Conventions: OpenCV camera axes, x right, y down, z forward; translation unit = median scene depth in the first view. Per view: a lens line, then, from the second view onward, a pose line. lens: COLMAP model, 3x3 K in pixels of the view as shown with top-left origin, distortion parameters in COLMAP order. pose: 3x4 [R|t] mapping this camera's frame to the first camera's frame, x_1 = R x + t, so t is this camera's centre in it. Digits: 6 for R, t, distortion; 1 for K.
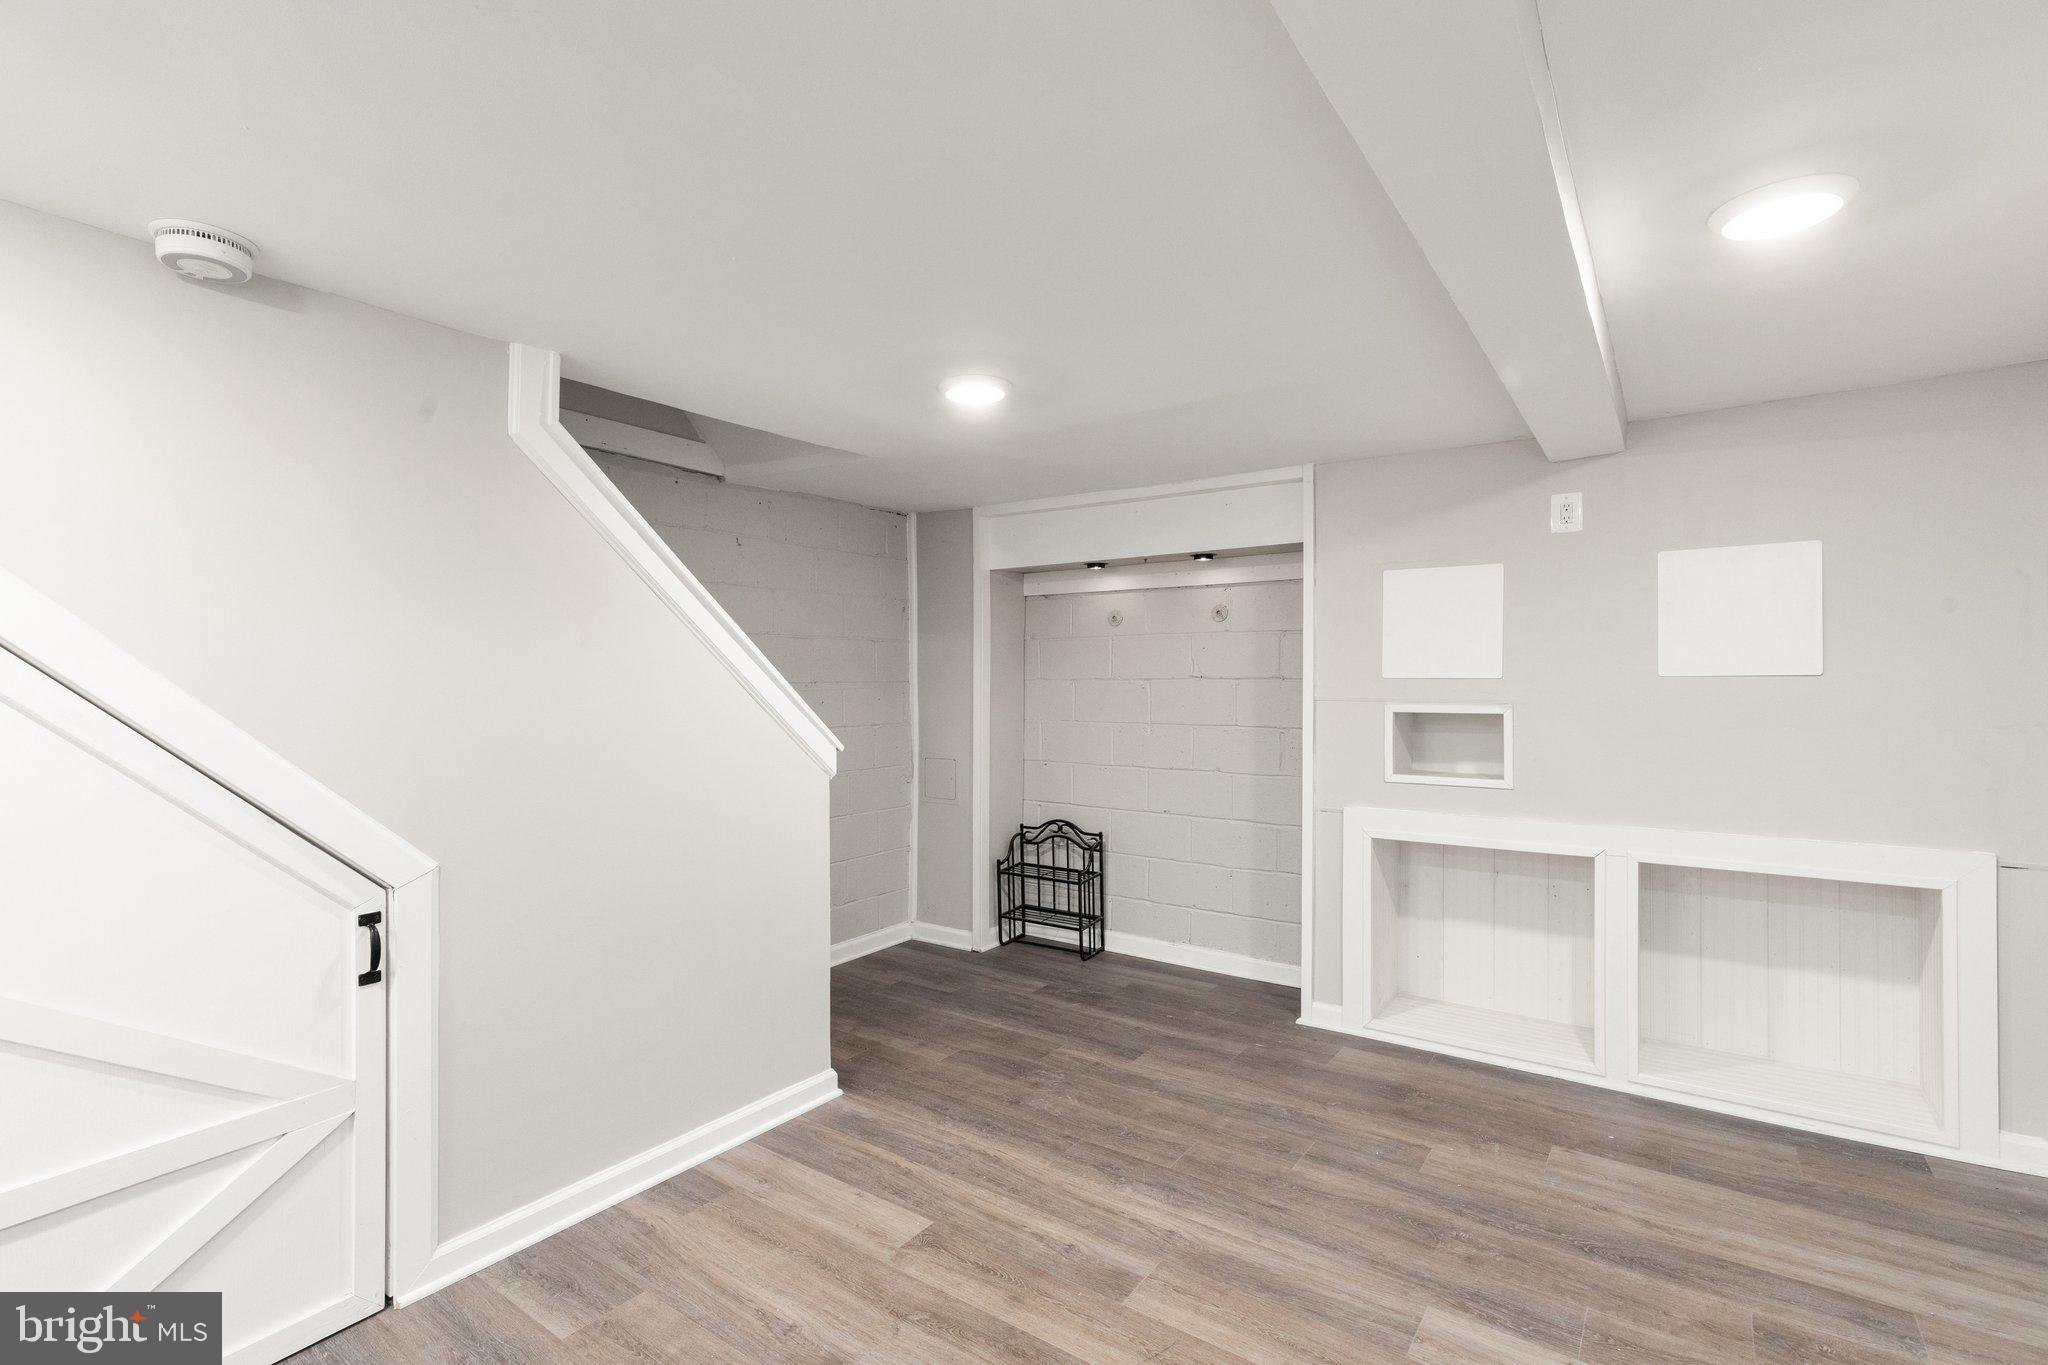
lens RADIAL K [[1026.6, 0, 1017.7], [0, 1026.6, 691.0], [0, 0, 1]] dist [0.013711, -0.005659]
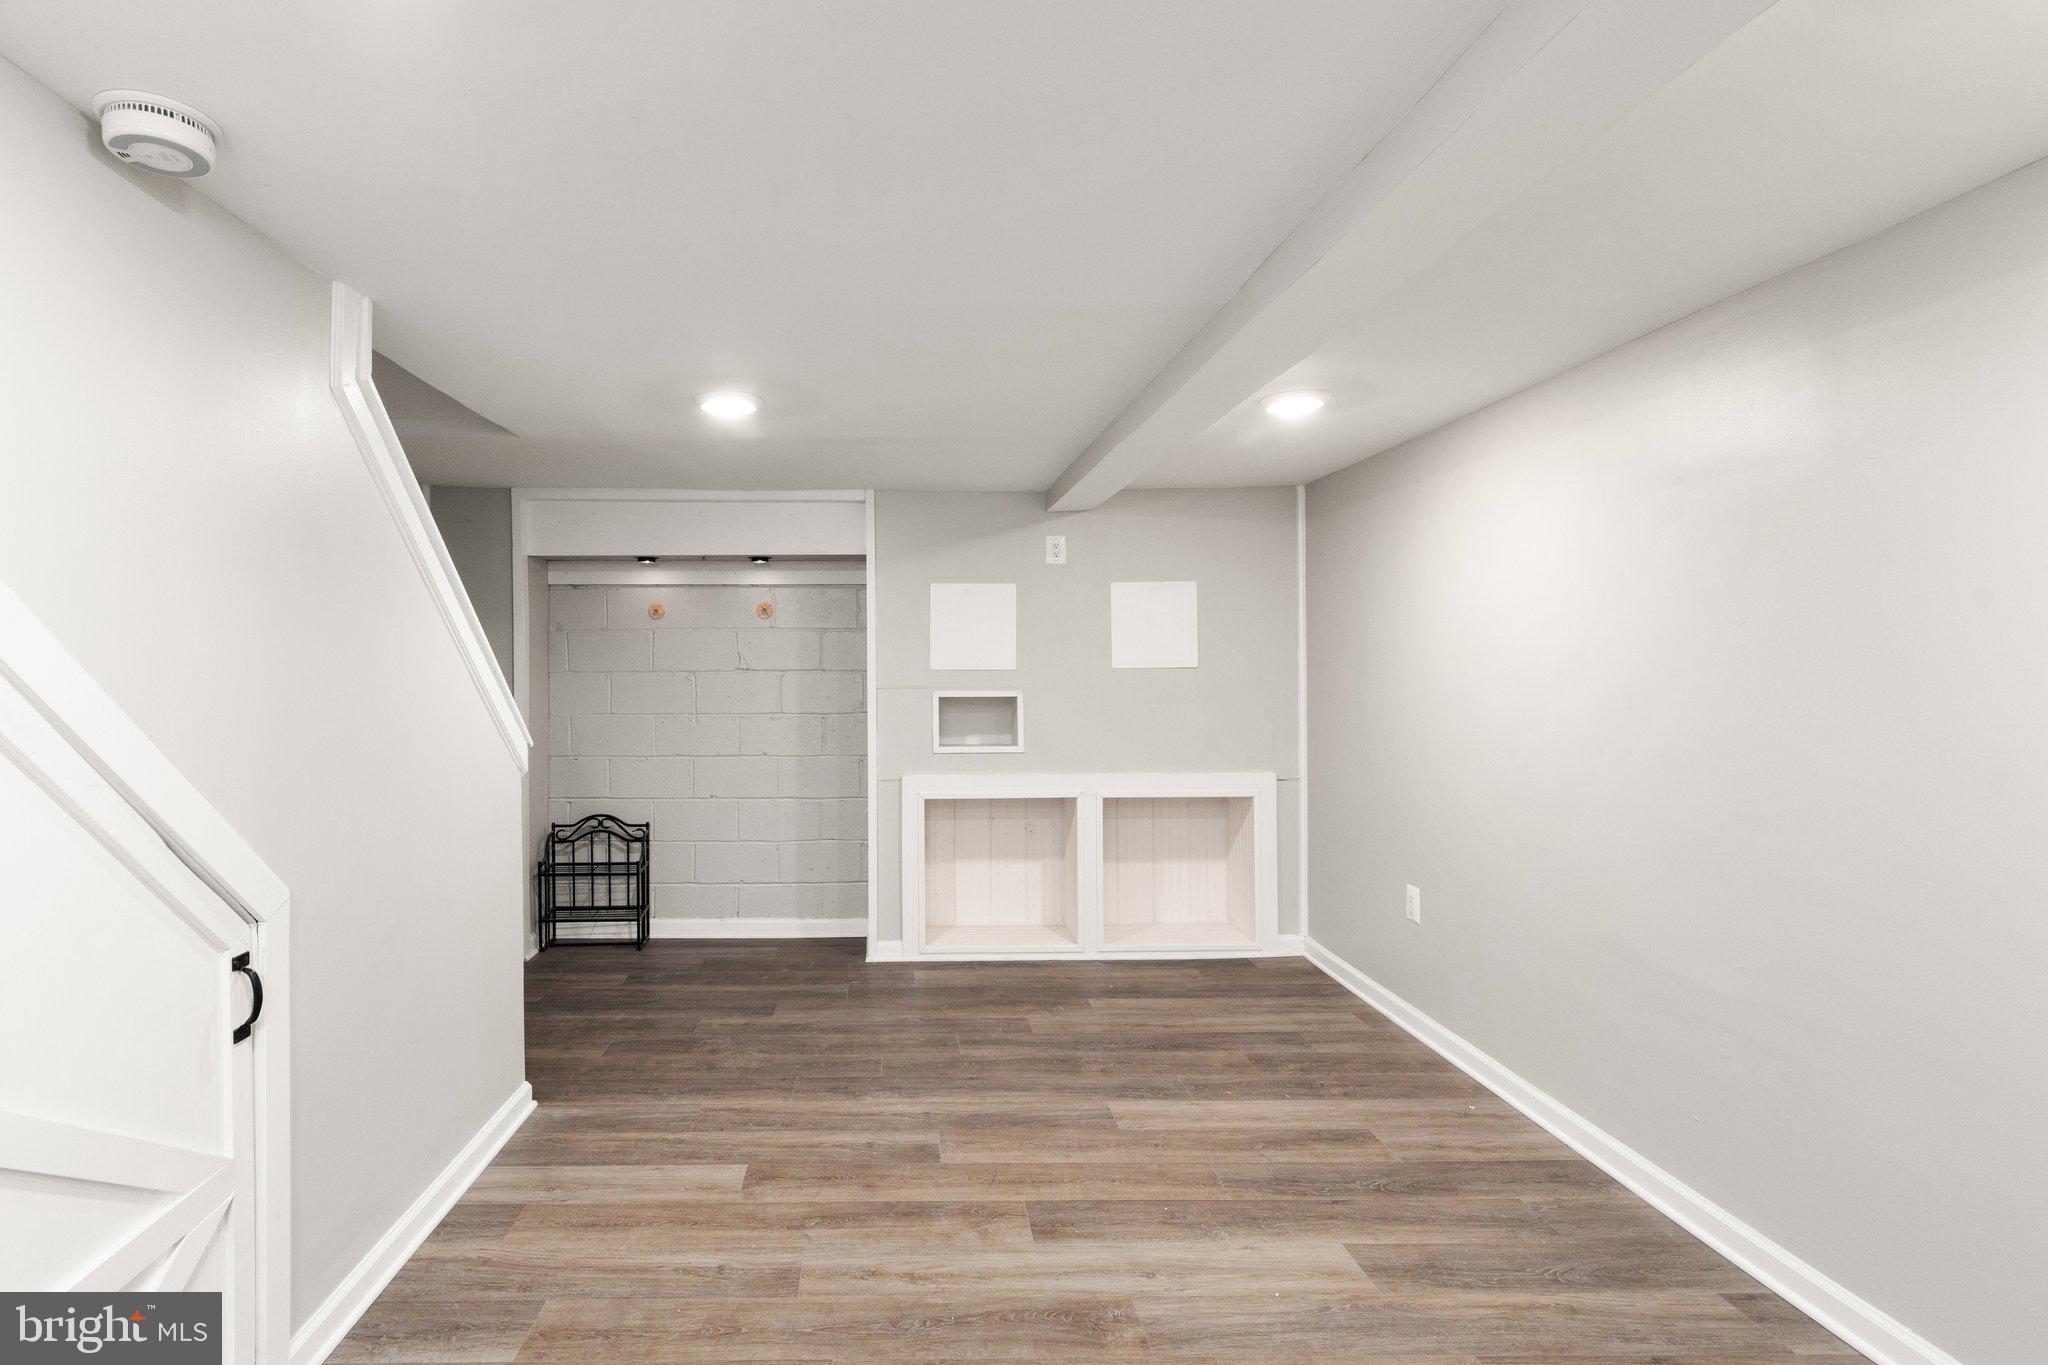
lens RADIAL K [[1026.6, 0, 1017.7], [0, 1026.6, 691.0], [0, 0, 1]] dist [0.013711, -0.005659]
pose [[0.766864, -0.014447, 0.641647, -0.400627], [0.010097, 0.999894, 0.010446, 0.001196], [-0.641730, -0.001532, 0.766929, -0.019246]]
